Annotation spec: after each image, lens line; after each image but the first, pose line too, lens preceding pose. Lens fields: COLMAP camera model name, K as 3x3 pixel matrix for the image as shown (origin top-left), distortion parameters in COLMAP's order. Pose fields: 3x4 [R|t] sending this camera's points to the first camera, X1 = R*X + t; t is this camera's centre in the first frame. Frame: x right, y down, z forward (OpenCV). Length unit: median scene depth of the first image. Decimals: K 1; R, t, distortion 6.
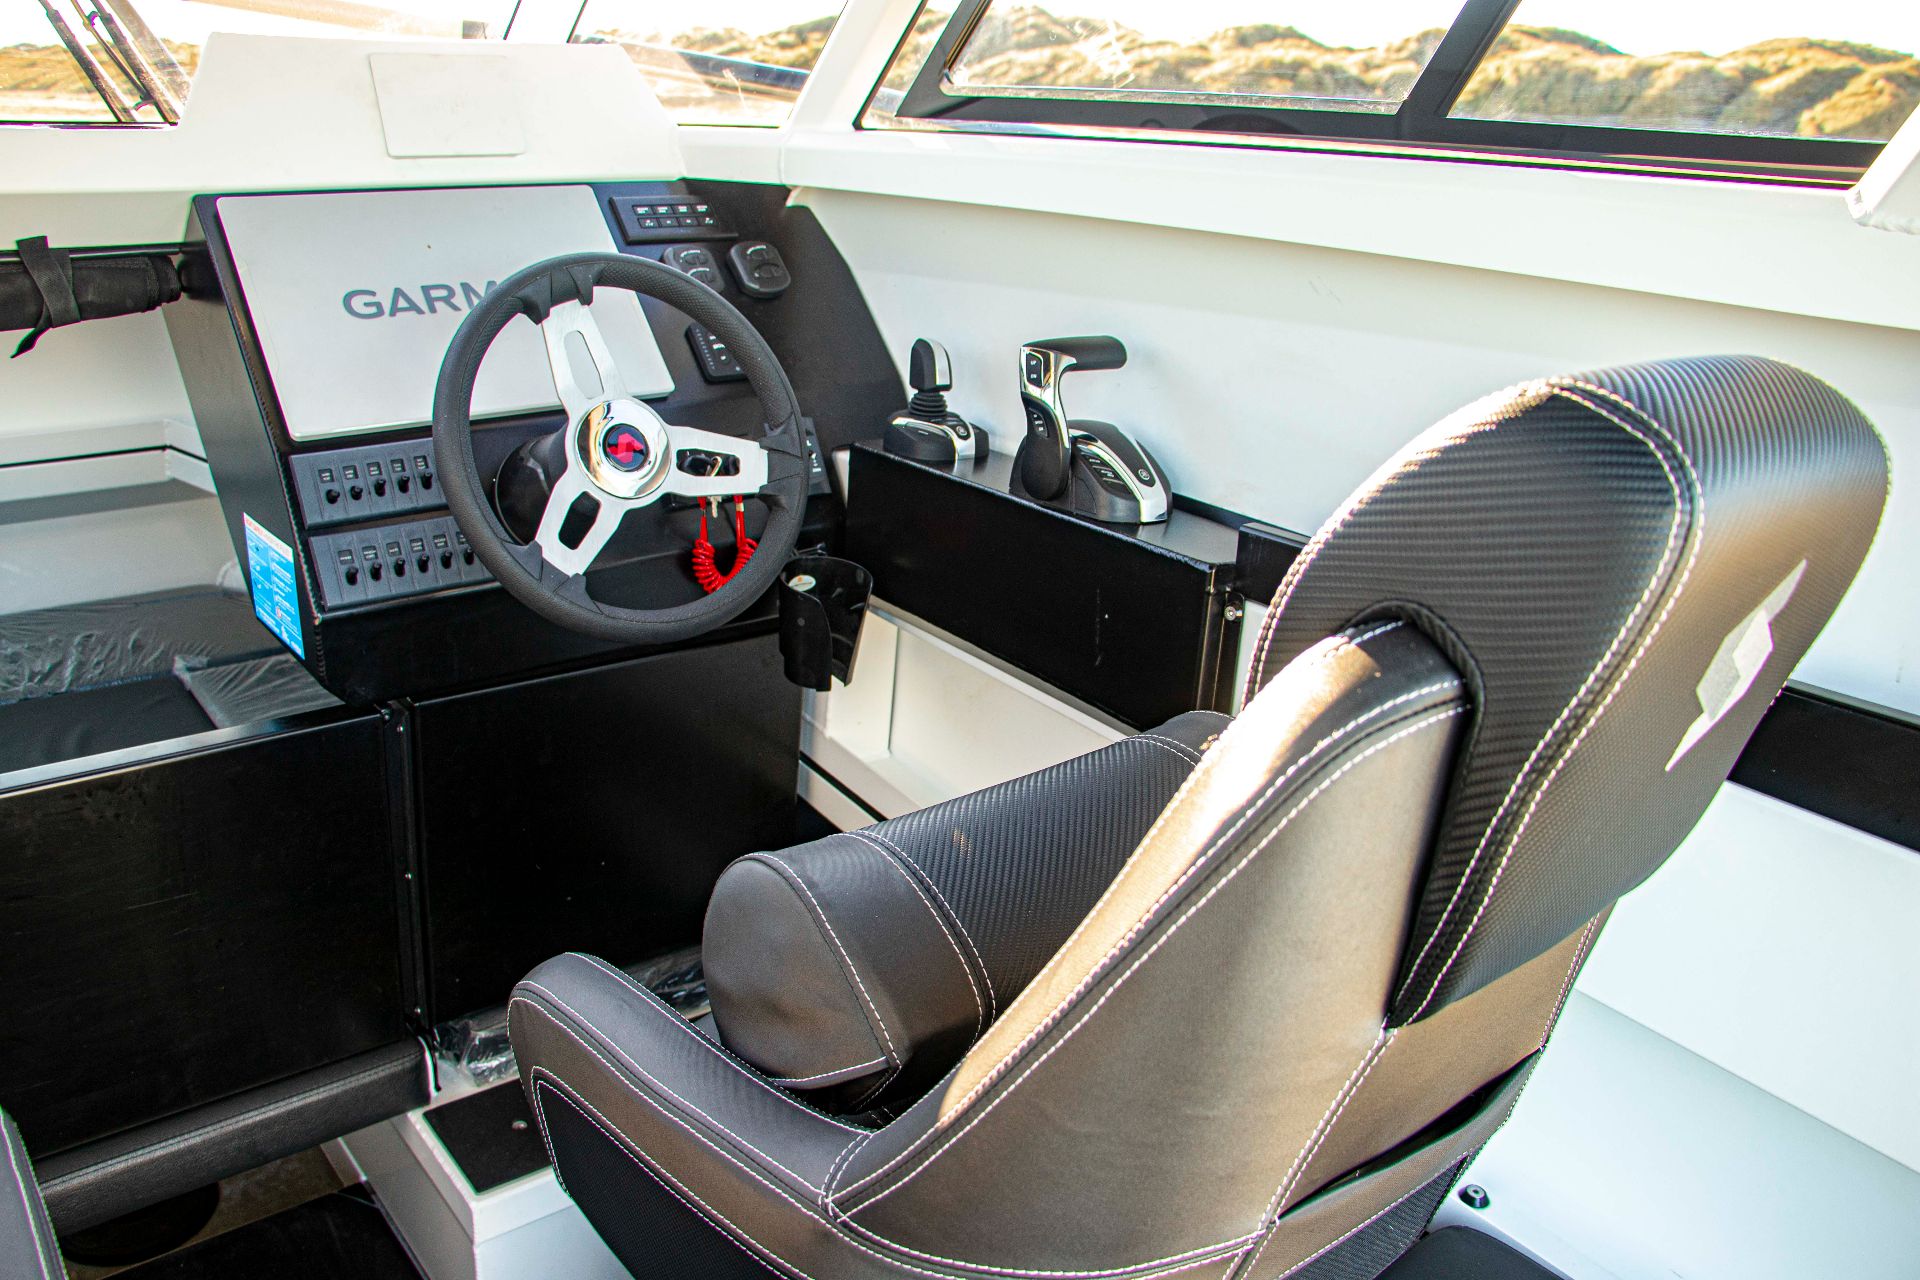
lens RADIAL K [[1567.2, 0, 955.0], [0, 1567.2, 649.3], [0, 0, 1]] dist [-0.187866, 0.151155]
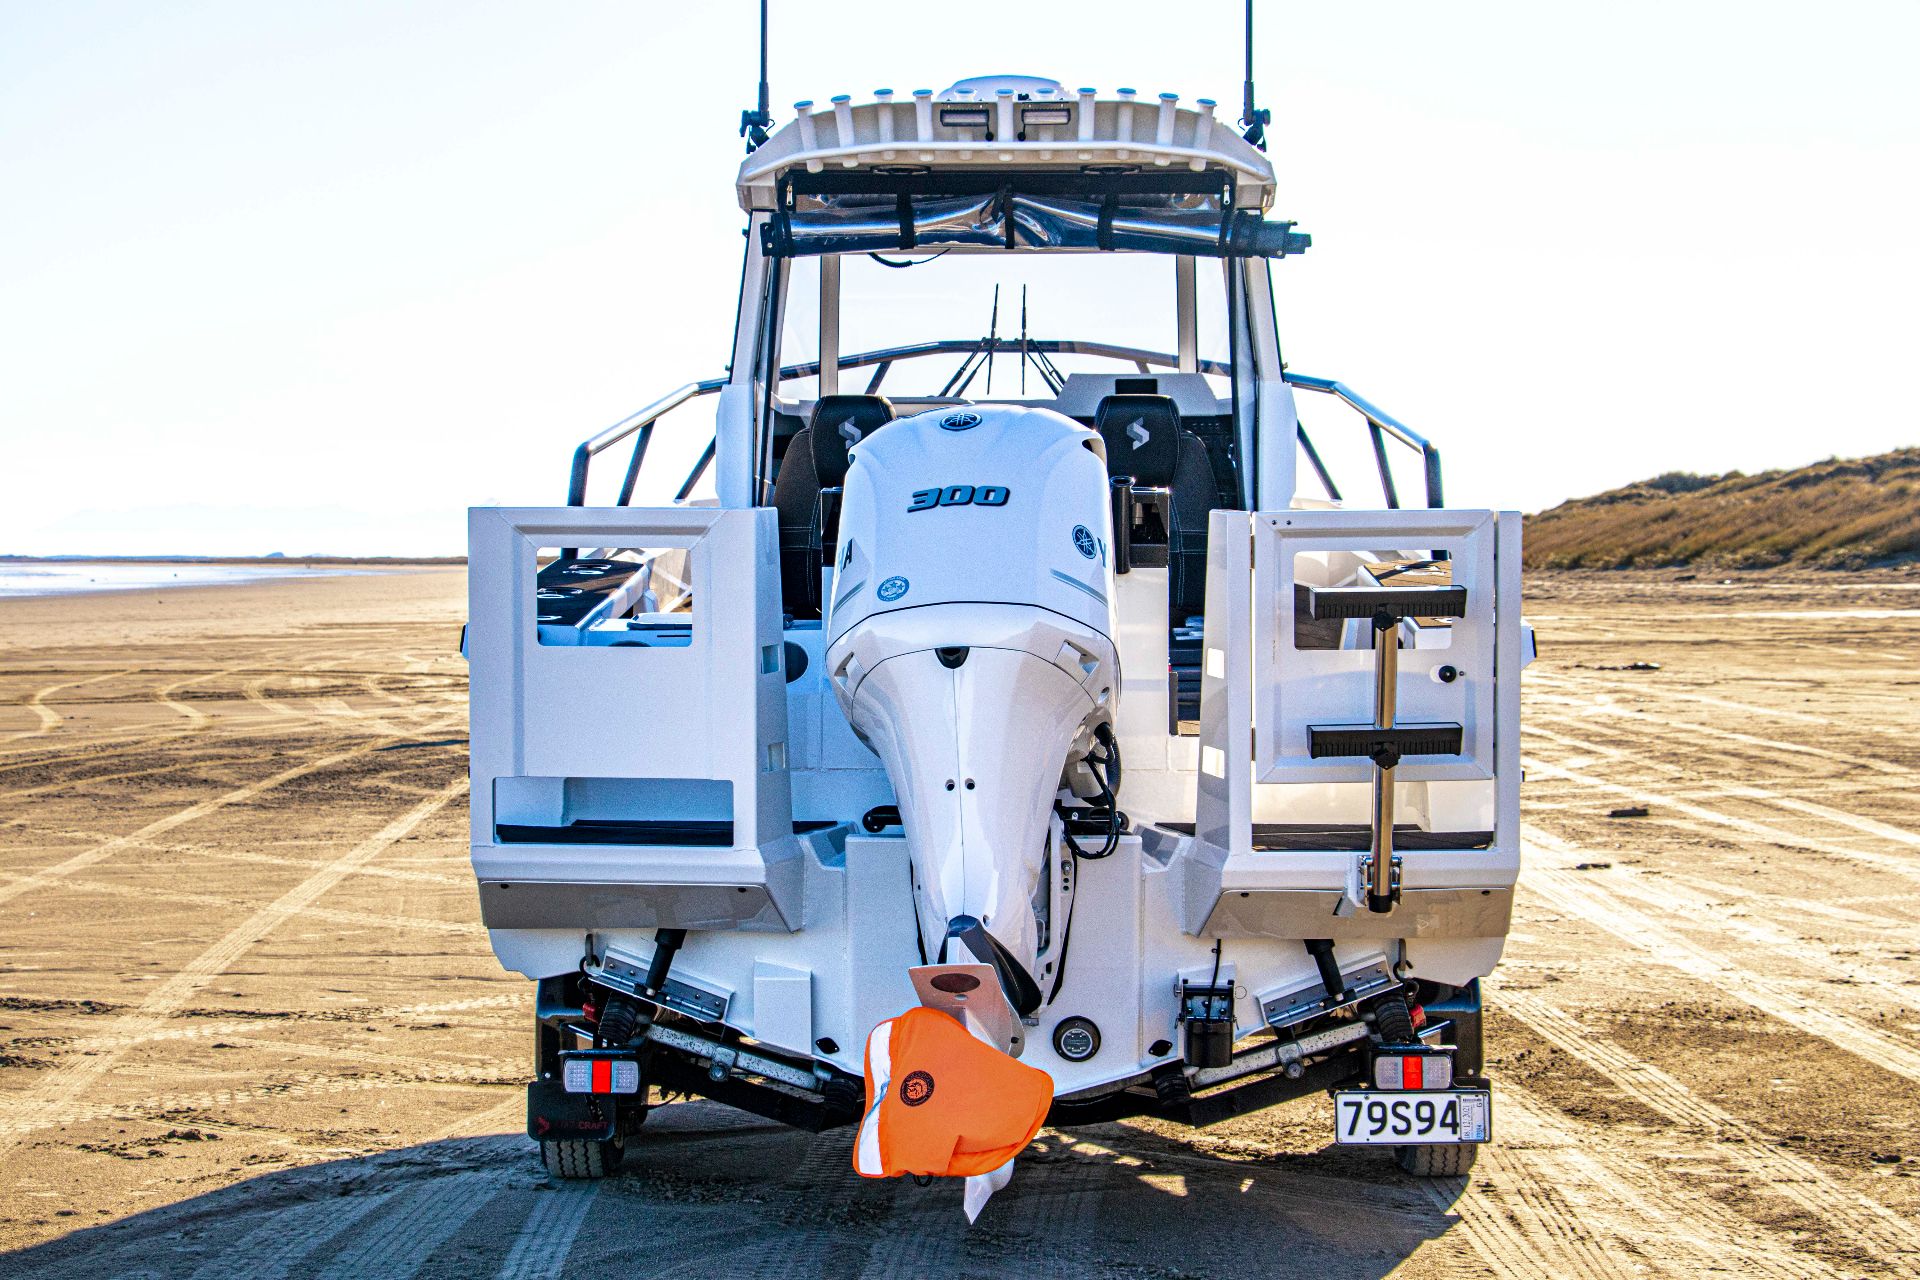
lens RADIAL K [[4022.4, 0, 978.1], [0, 4022.4, 645.6], [0, 0, 1]] dist [0.075687, 0.000000]
pose [[0.760501, -0.028479, -0.648712, 5.389290], [-0.186972, 0.947122, -0.260771, 2.665133], [0.621836, 0.319607, 0.714962, -5.628072]]
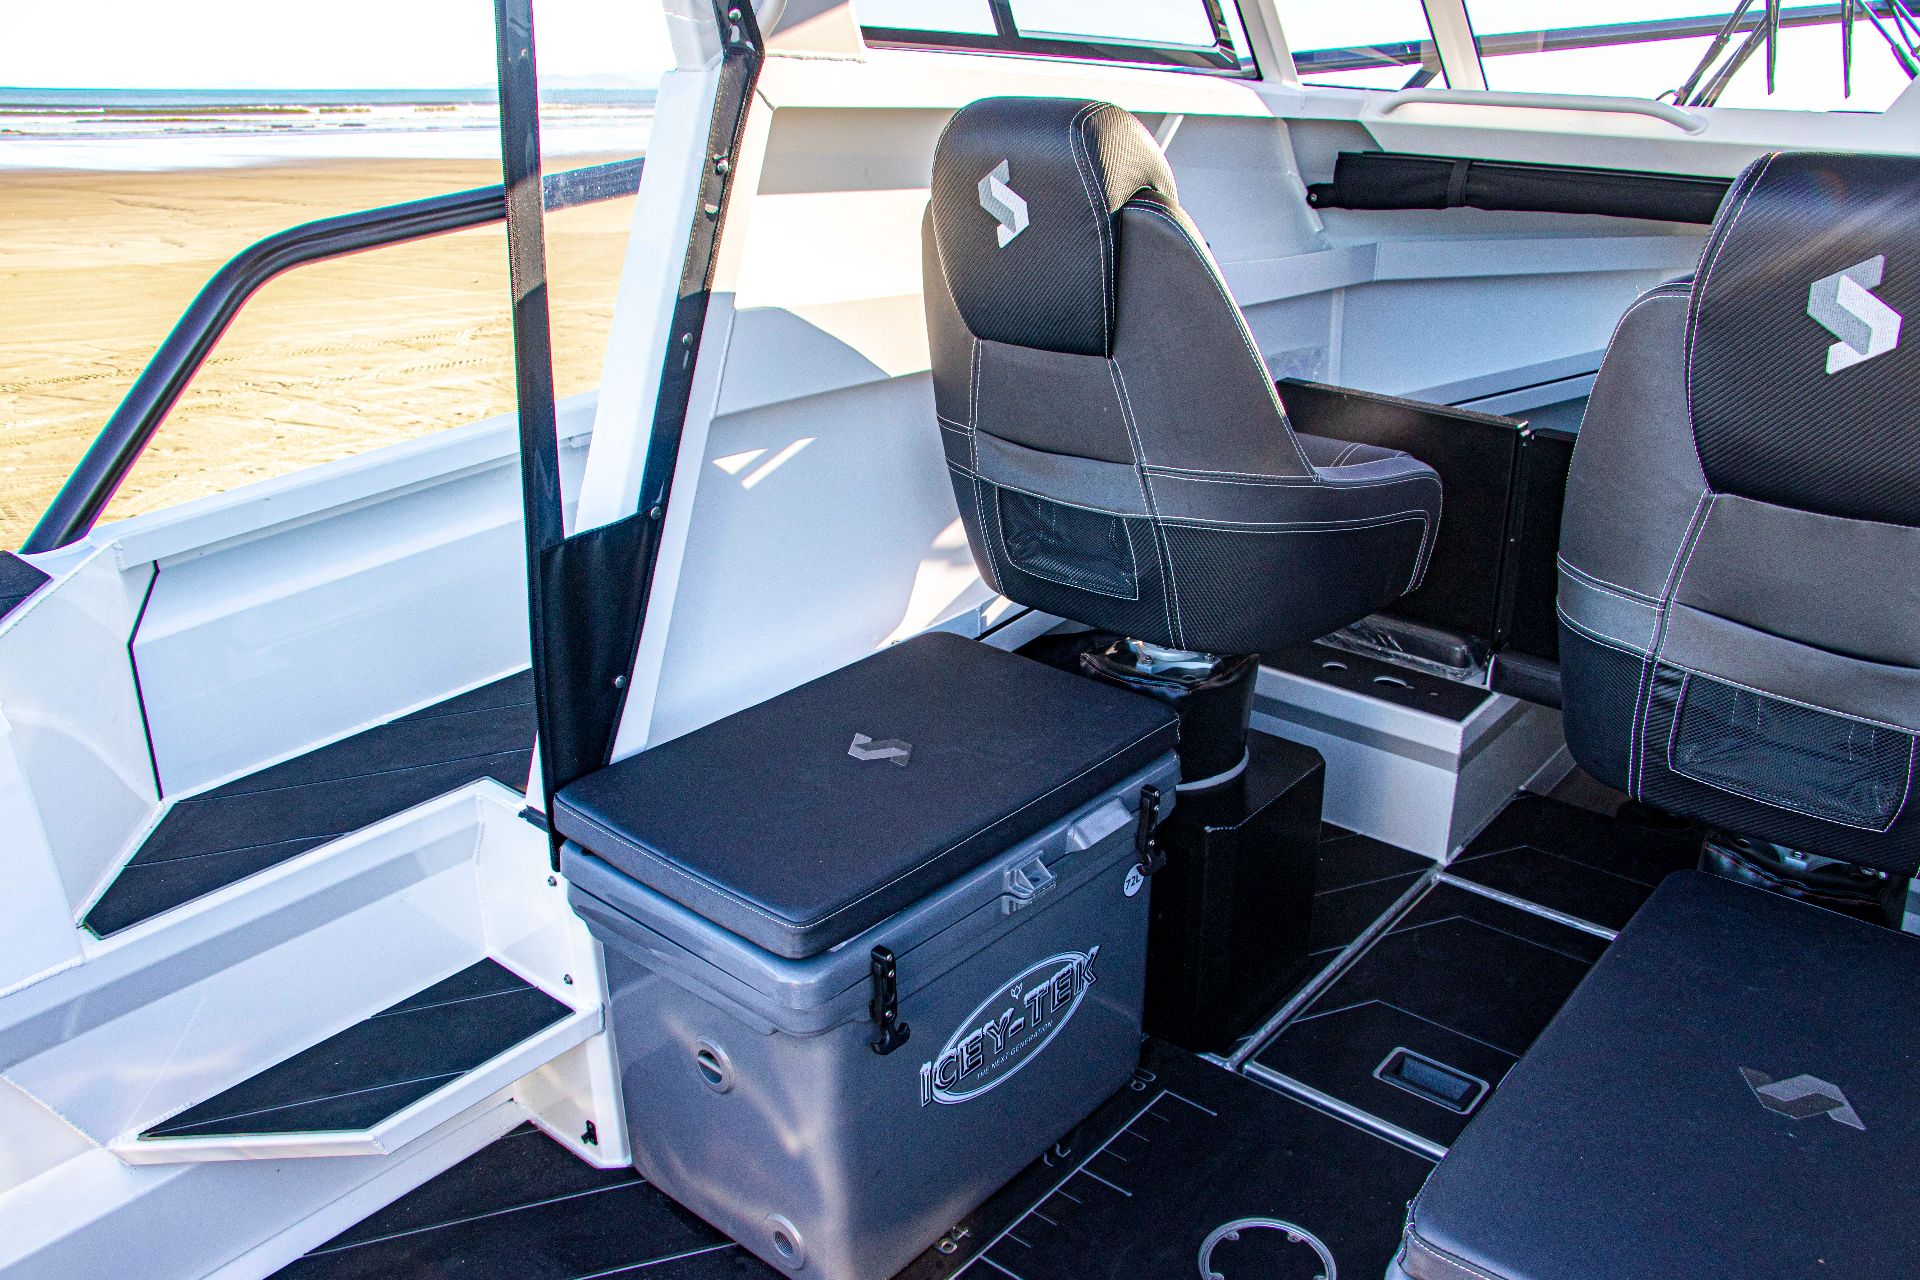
lens RADIAL K [[1567.2, 0, 966.7], [0, 1567.2, 648.9], [0, 0, 1]] dist [-0.187866, 0.151155]
pose [[0.179523, 0.302602, -0.936057, 0.942581], [-0.349678, 0.909005, 0.226793, 0.153873], [0.919509, 0.286604, 0.269001, -0.167897]]
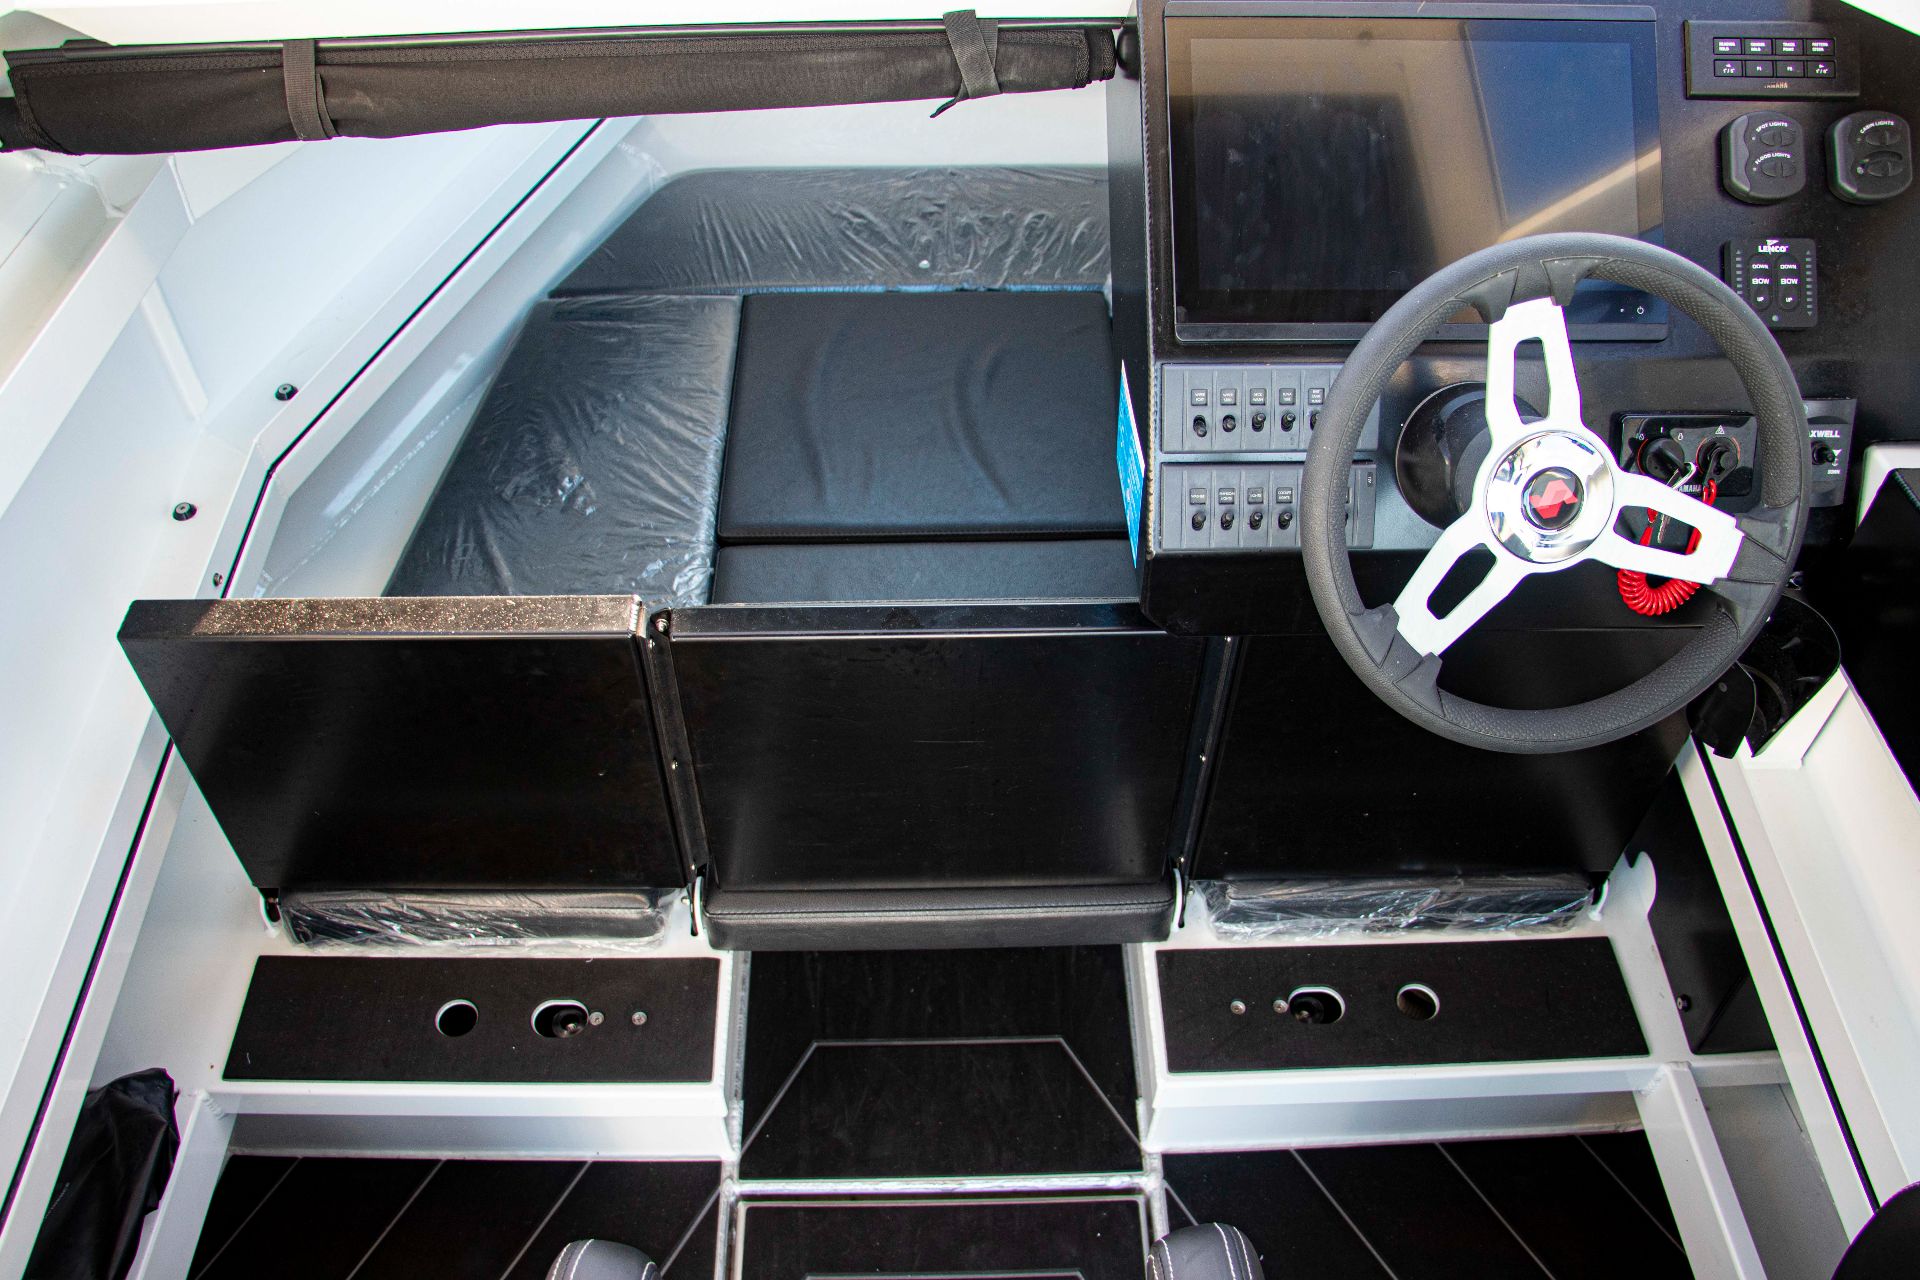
lens RADIAL K [[1567.2, 0, 959.6], [0, 1567.2, 643.2], [0, 0, 1]] dist [-0.187866, 0.151155]
pose [[0.783863, 0.395836, -0.478406, -0.049400], [-0.177704, 0.881245, 0.437982, -0.325451], [0.594962, -0.258303, 0.761117, 0.217827]]
